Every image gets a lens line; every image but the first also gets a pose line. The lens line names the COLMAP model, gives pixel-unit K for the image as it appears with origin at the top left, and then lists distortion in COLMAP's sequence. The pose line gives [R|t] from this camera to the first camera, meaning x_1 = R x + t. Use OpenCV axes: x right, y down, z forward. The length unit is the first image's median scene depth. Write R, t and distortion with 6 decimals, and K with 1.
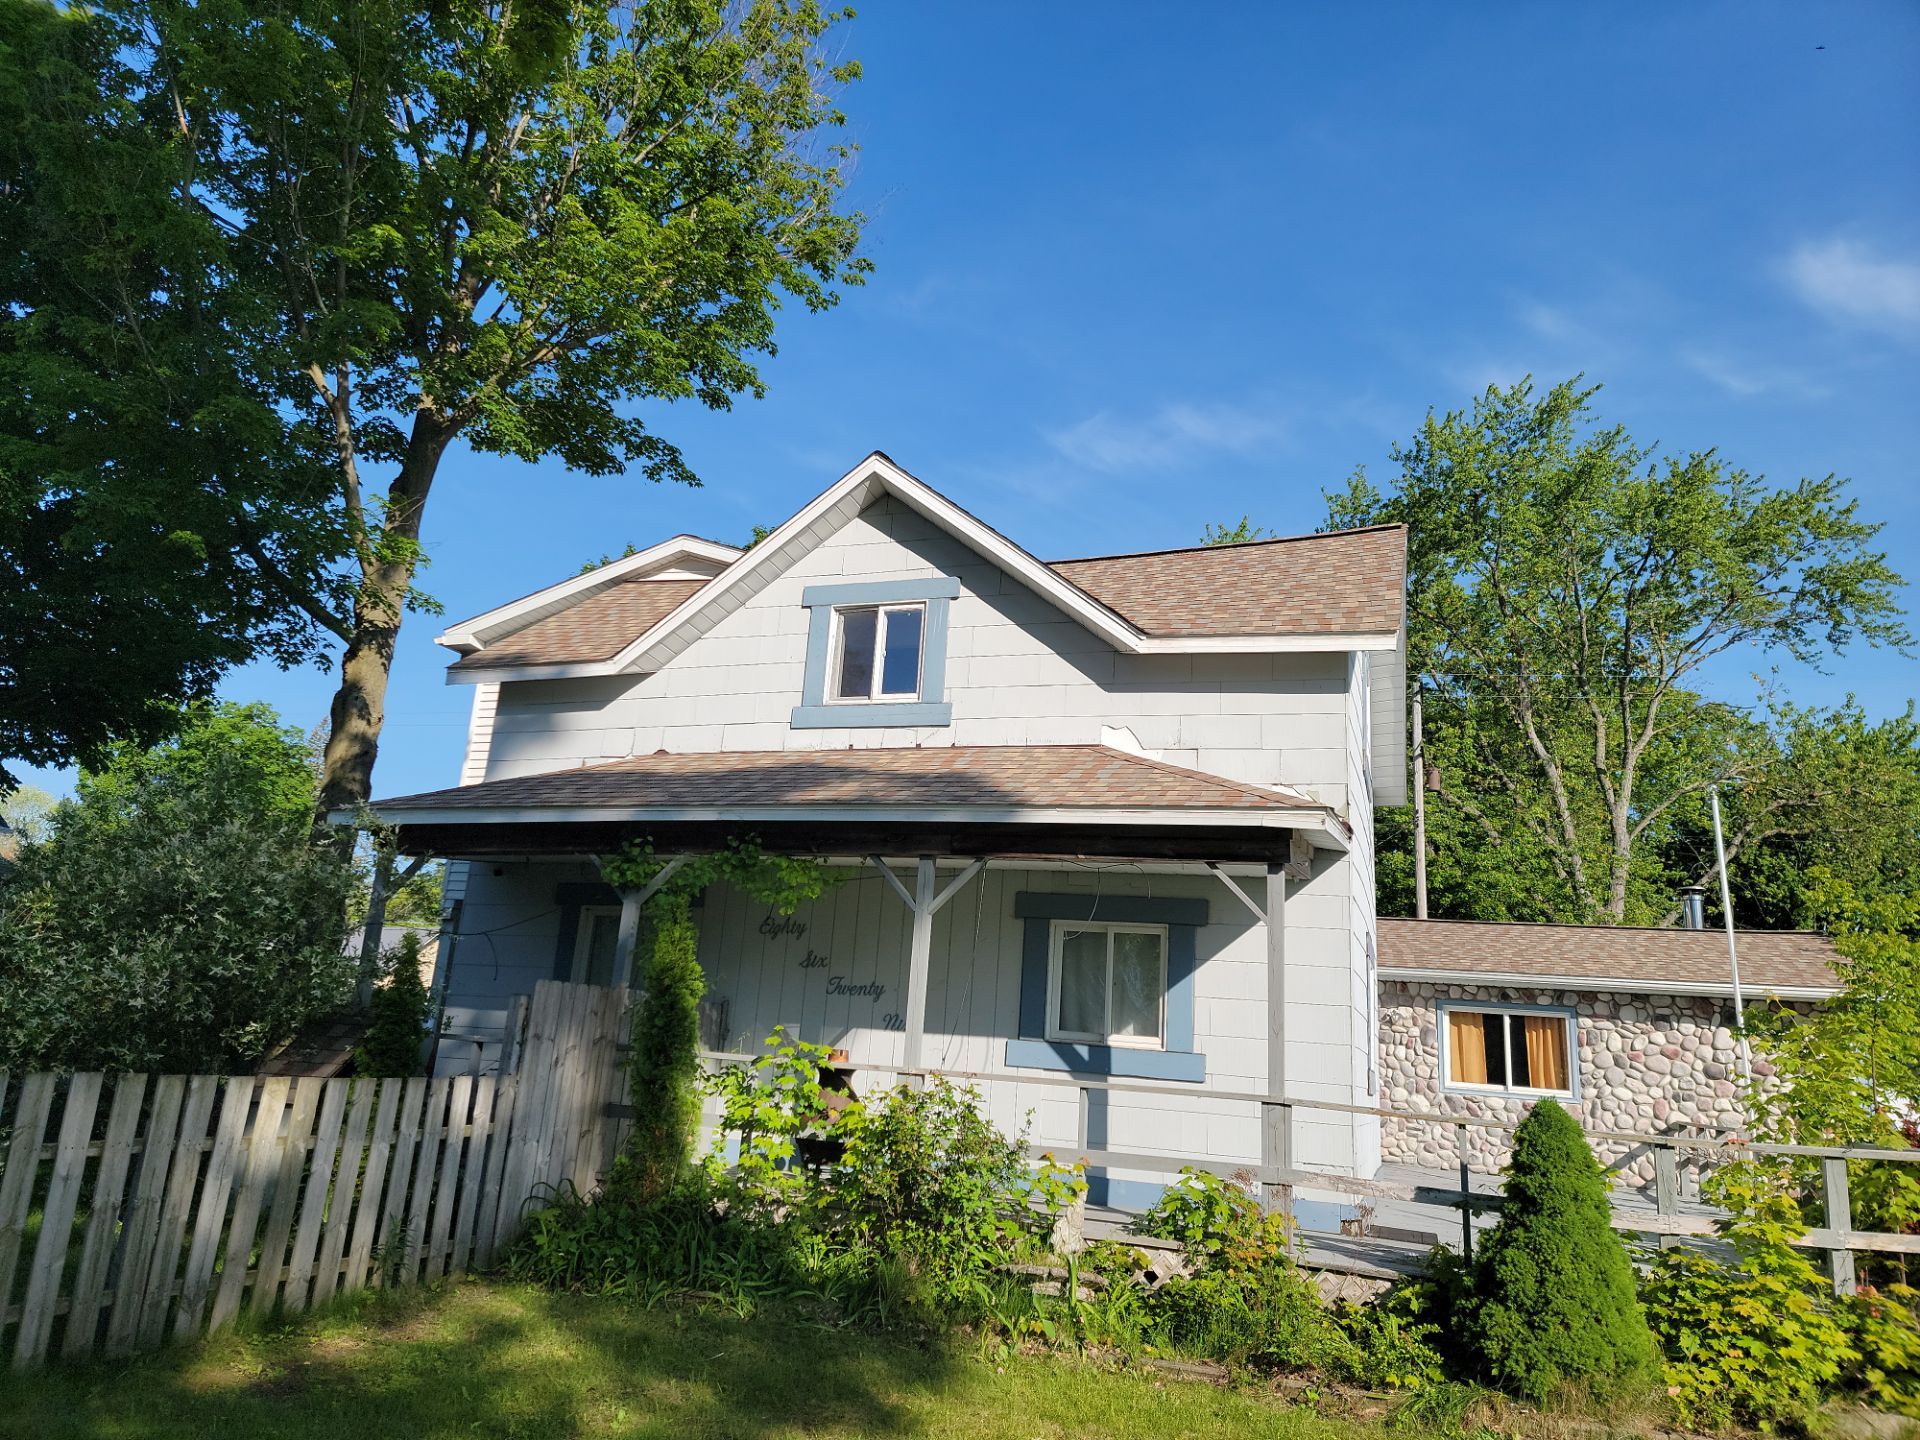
lens RADIAL K [[1346.6, 0, 959.9], [0, 1346.6, 711.4], [0, 0, 1]] dist [0.005280, -0.000748]
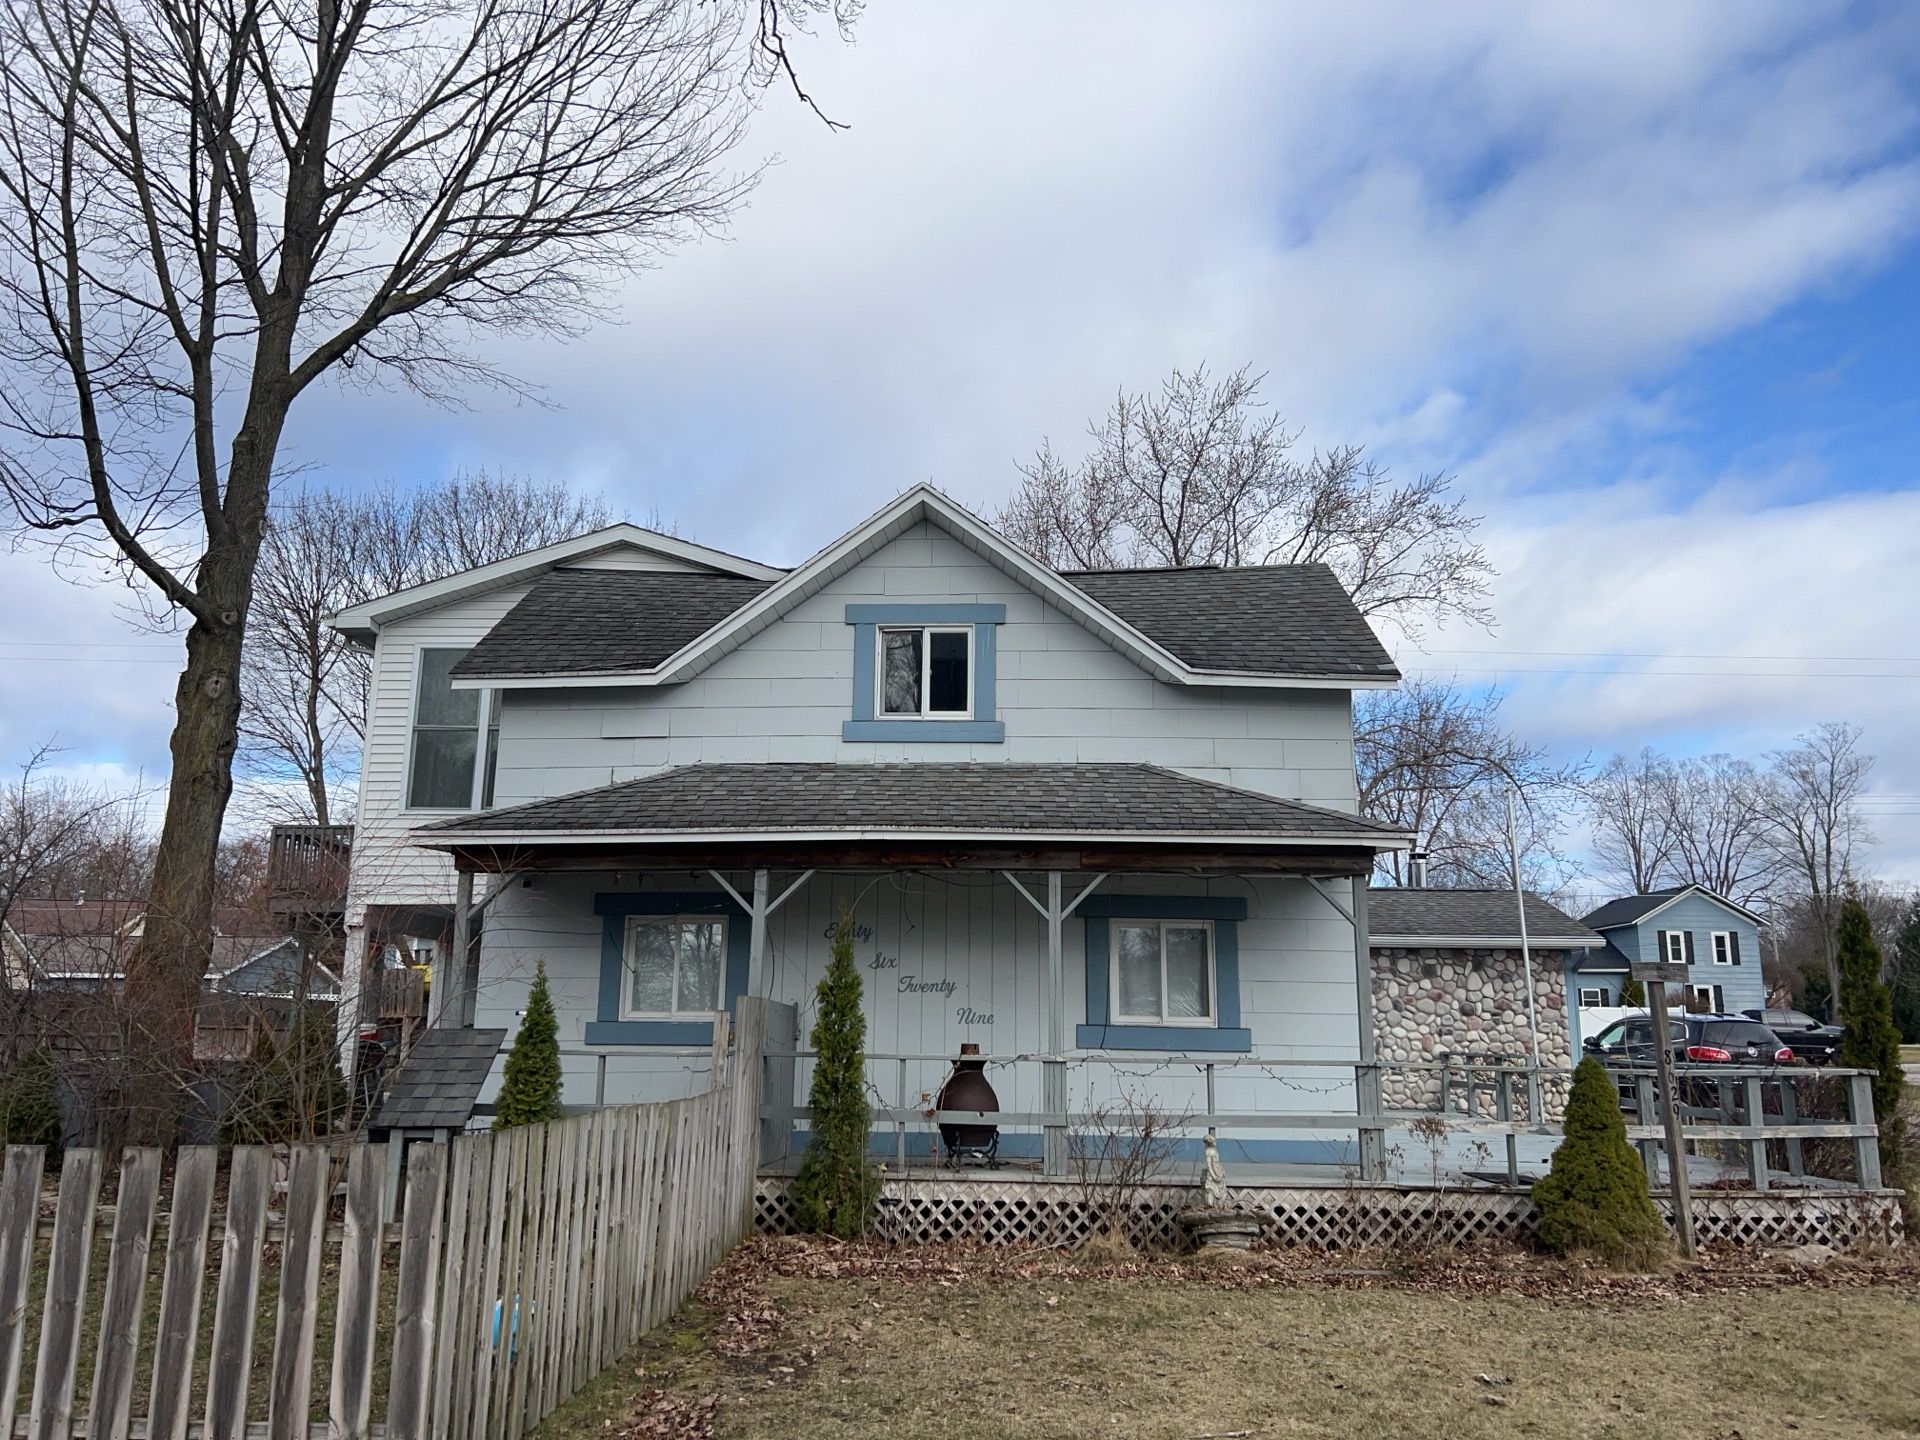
lens RADIAL K [[1439.8, 0, 959.2], [0, 1439.8, 724.3], [0, 0, 1]] dist [-0.015275, -0.002007]
pose [[0.950714, 0.006267, 0.310006, -0.369897], [-0.023364, 0.998401, 0.051467, -0.058362], [-0.309188, -0.056173, 0.949341, -0.087272]]
